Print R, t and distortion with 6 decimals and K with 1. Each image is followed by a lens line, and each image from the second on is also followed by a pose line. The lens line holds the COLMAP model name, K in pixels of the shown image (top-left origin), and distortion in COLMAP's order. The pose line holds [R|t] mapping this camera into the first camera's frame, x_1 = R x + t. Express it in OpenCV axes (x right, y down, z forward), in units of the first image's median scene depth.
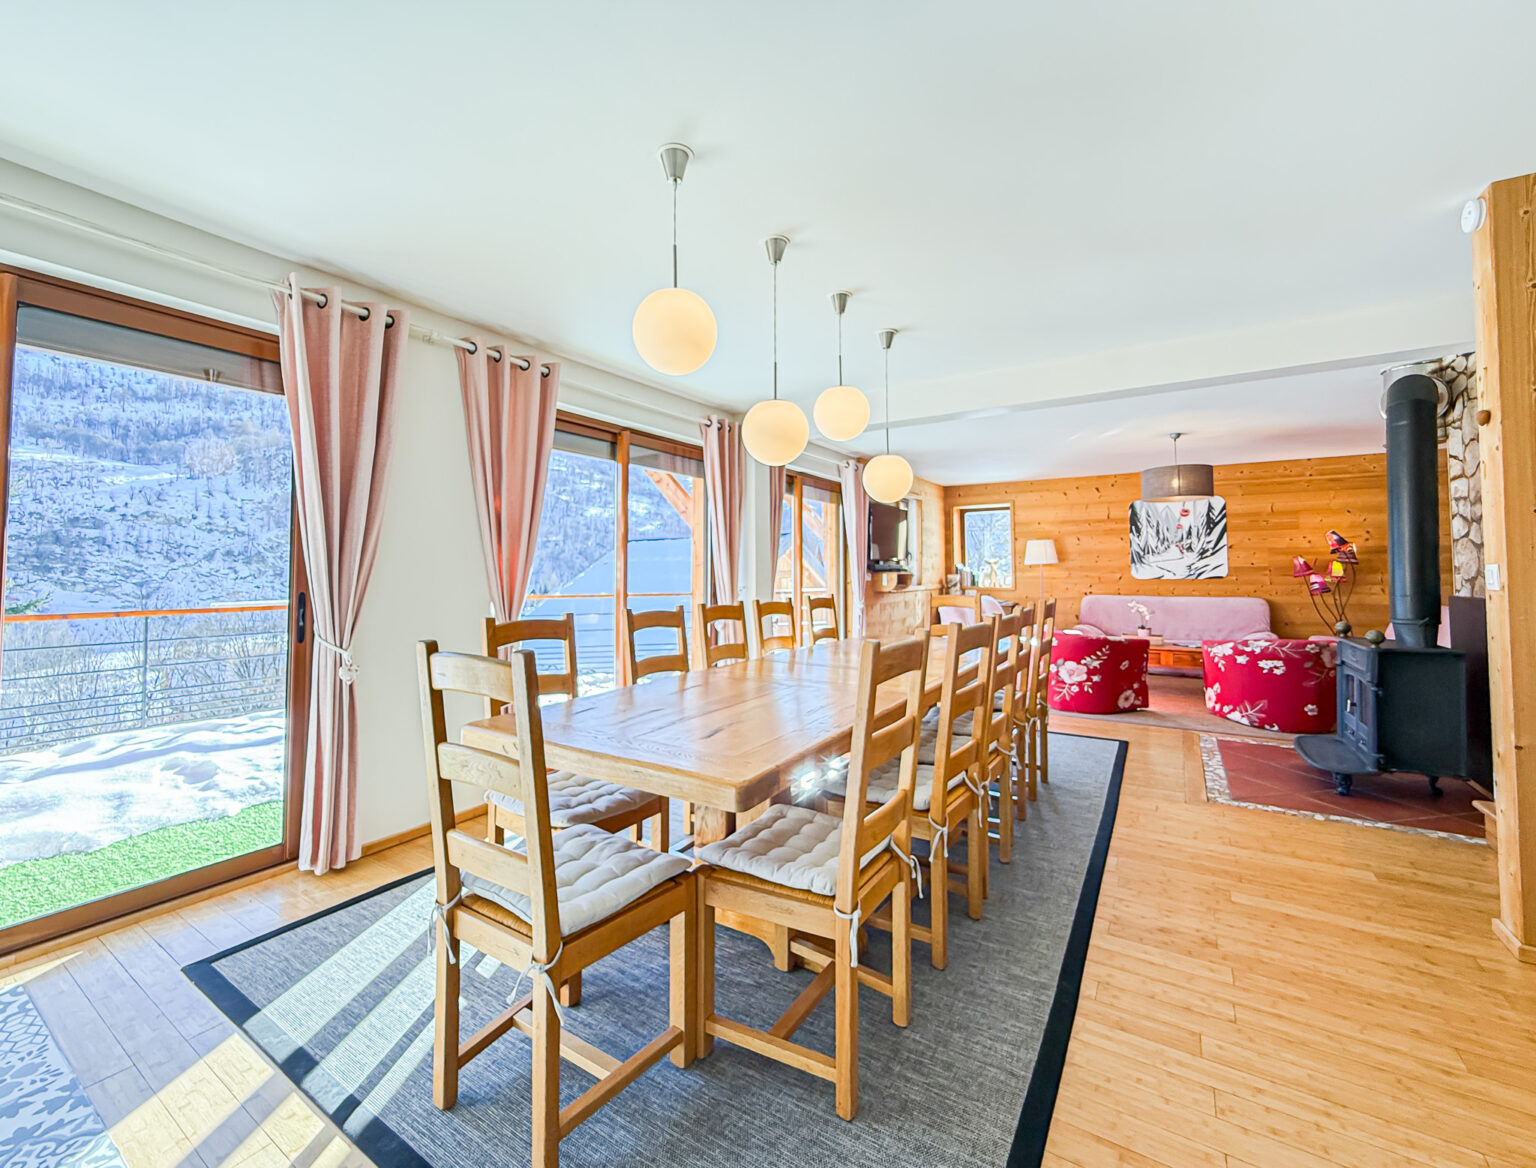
lens RADIAL K [[632.8, 0, 771.1], [0, 632.8, 547.2], [0, 0, 1]] dist [0.002028, 0.000065]
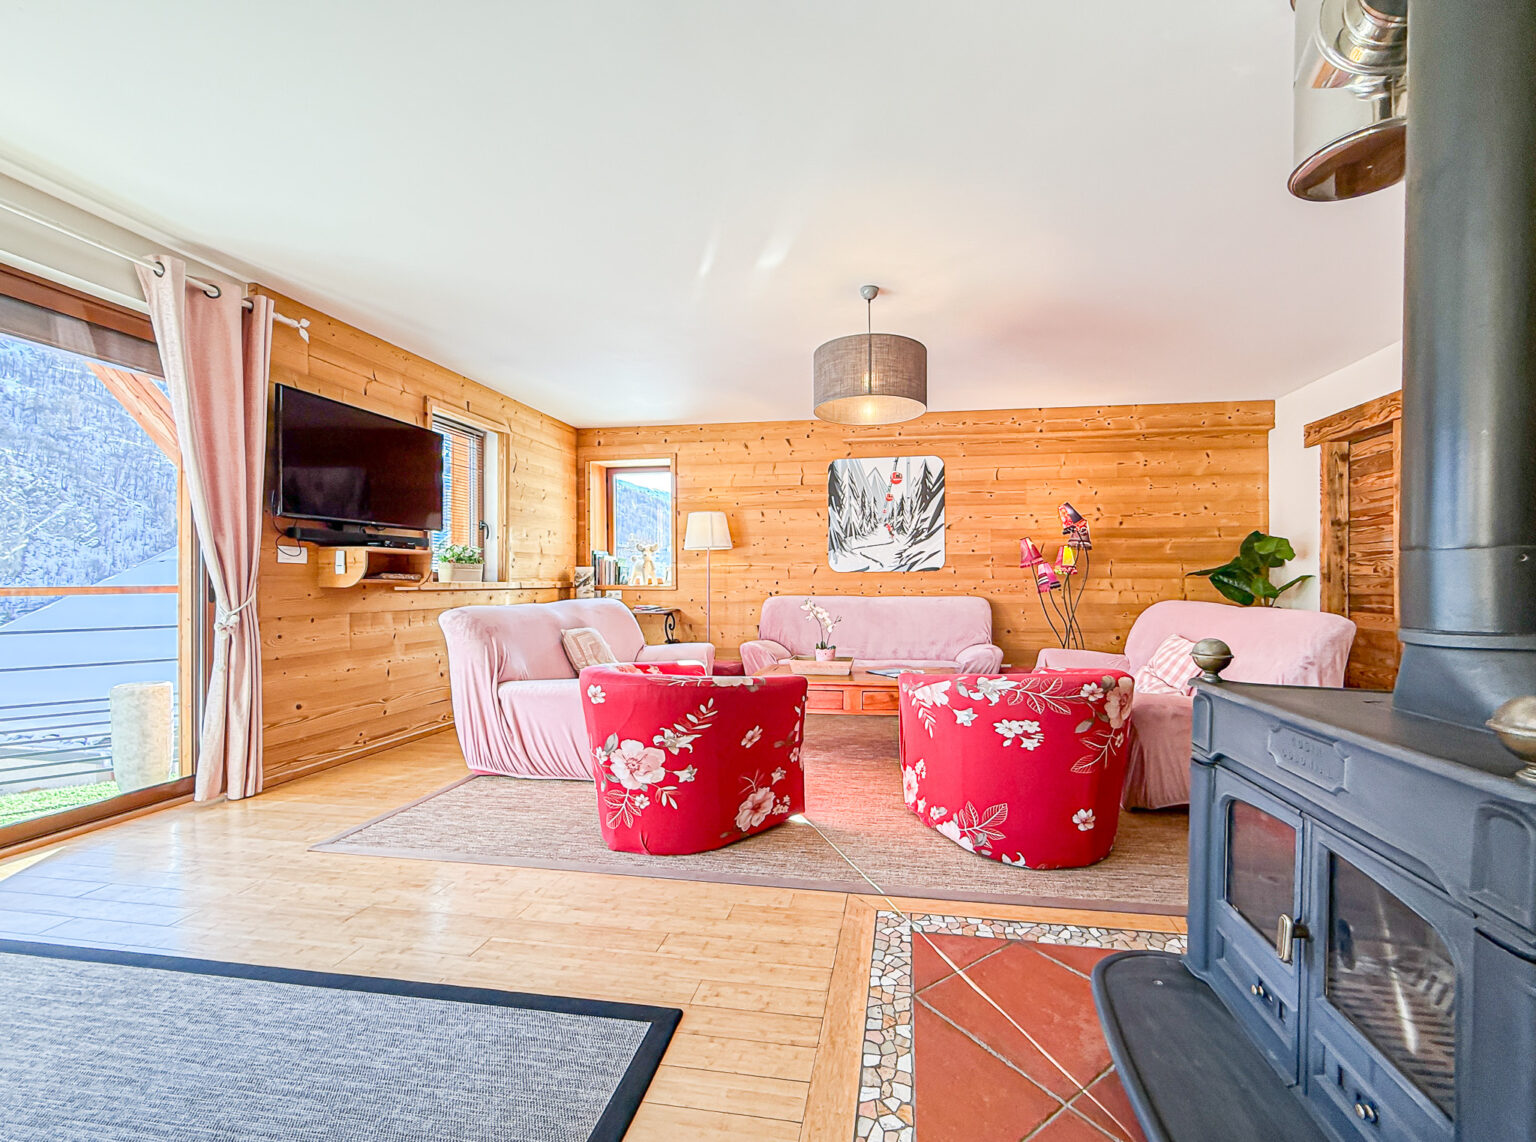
lens RADIAL K [[706.0, 0, 772.1], [0, 706.0, 579.3], [0, 0, 1]] dist [-0.000613, 0.000164]
pose [[0.926973, 0.001463, 0.375125, 0.248505], [-0.016284, 0.999207, 0.036341, 0.034759], [-0.374774, -0.039795, 0.926262, 0.343994]]
